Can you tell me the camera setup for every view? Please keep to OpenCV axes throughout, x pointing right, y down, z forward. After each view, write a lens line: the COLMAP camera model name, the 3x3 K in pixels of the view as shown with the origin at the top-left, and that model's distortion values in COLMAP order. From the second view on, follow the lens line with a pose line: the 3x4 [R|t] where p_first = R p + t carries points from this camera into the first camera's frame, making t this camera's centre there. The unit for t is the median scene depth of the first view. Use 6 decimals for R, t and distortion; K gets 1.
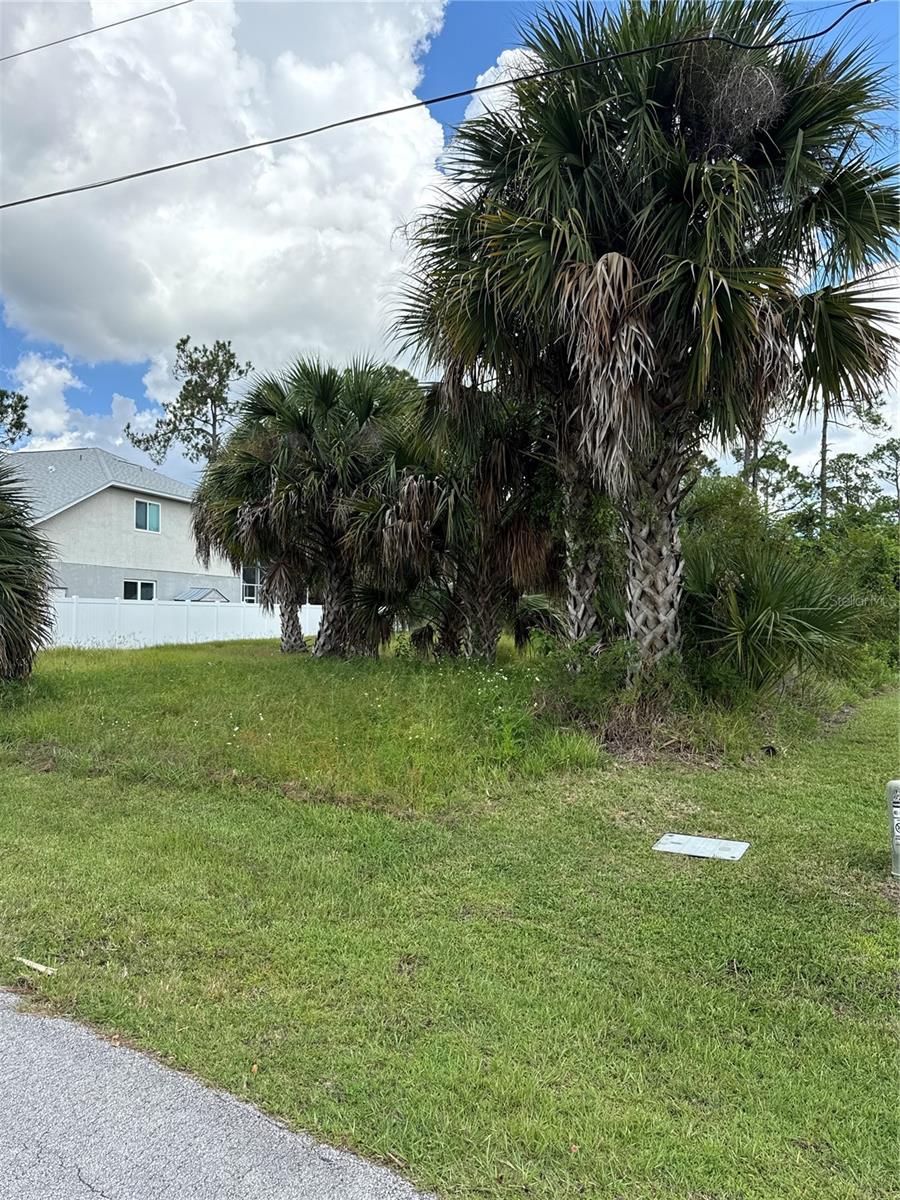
lens RADIAL K [[906.2, 0, 450.0], [0, 906.2, 600.0], [0, 0, 1]] dist [0.072329, -0.103997]
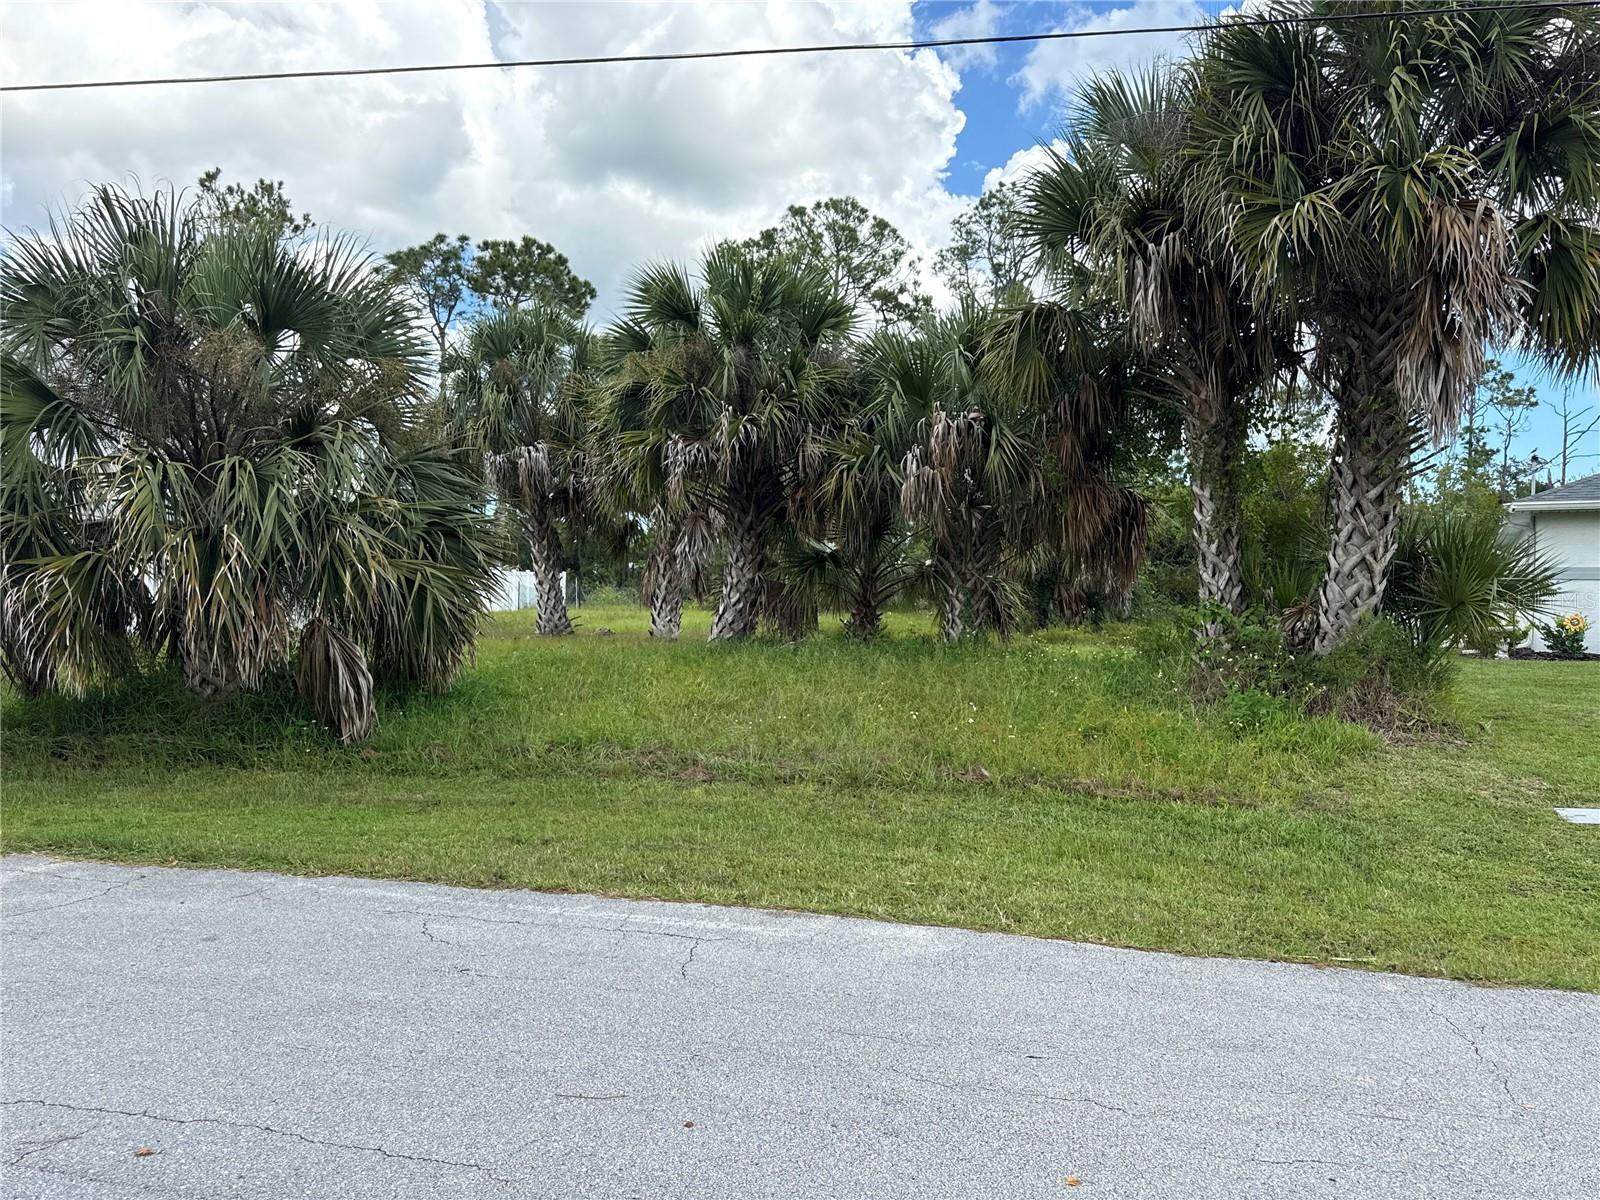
lens RADIAL K [[1208.3, 0, 800.0], [0, 1208.3, 600.0], [0, 0, 1]] dist [0.072329, -0.103997]
pose [[0.953449, -0.005421, 0.301505, -0.462089], [-0.004135, 0.999509, 0.031047, -0.002558], [-0.301526, -0.030849, 0.952959, 0.006033]]
